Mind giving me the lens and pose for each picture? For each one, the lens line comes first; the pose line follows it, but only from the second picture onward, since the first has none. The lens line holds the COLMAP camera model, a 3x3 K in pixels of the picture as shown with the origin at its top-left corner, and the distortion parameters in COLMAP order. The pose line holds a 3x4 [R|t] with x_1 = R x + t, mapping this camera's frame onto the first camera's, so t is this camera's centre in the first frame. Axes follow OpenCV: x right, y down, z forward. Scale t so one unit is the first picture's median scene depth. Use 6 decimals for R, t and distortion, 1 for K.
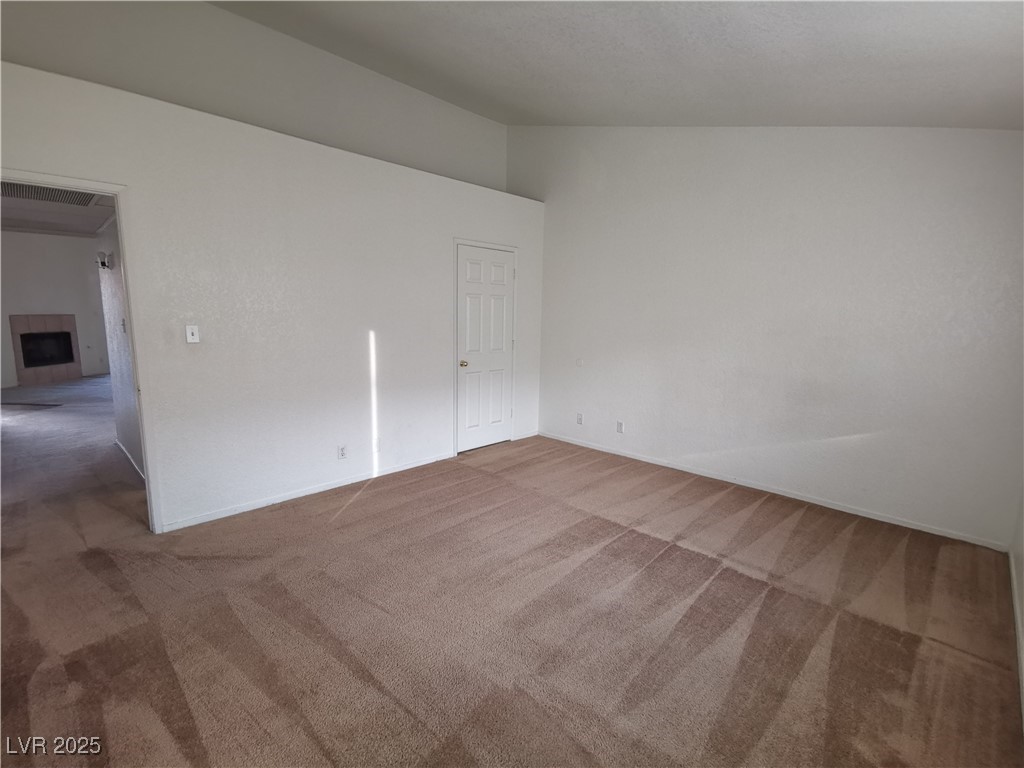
lens RADIAL K [[481.6, 0, 512.0], [0, 481.6, 384.0], [0, 0, 1]] dist [0.023930, 0.000074]
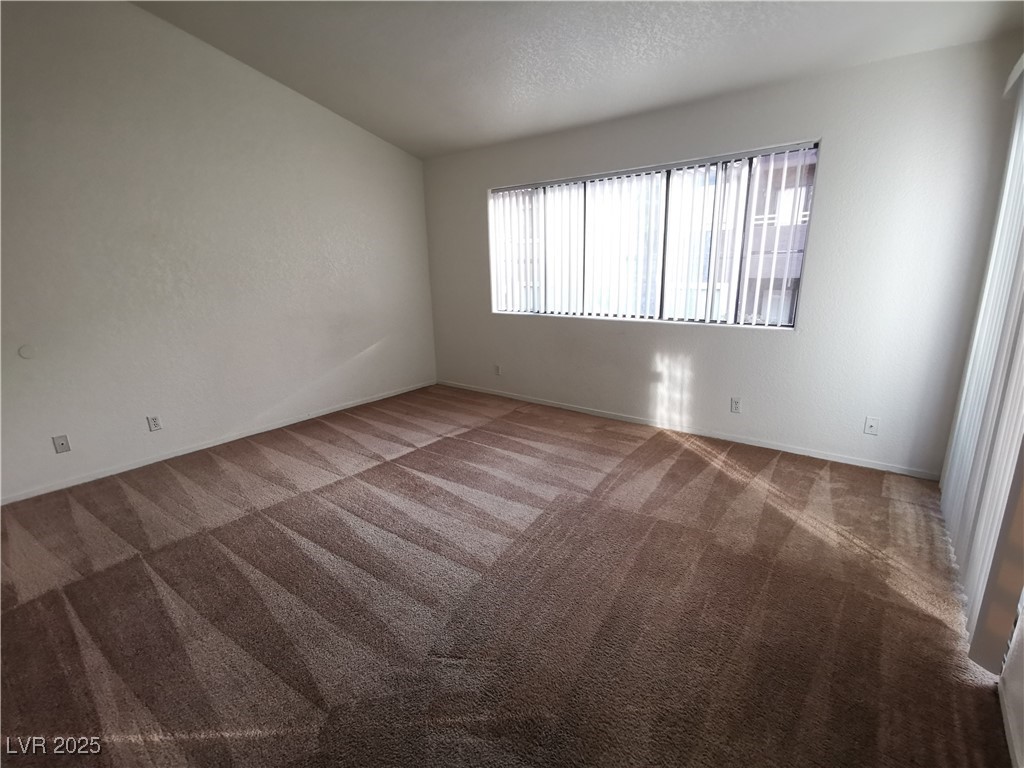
lens RADIAL K [[481.6, 0, 512.0], [0, 481.6, 384.0], [0, 0, 1]] dist [0.023930, 0.000074]
pose [[-0.130780, -0.249604, 0.959476, -0.733782], [0.162186, 0.949364, 0.269080, -0.104823], [-0.978055, 0.190803, -0.083676, 0.731577]]
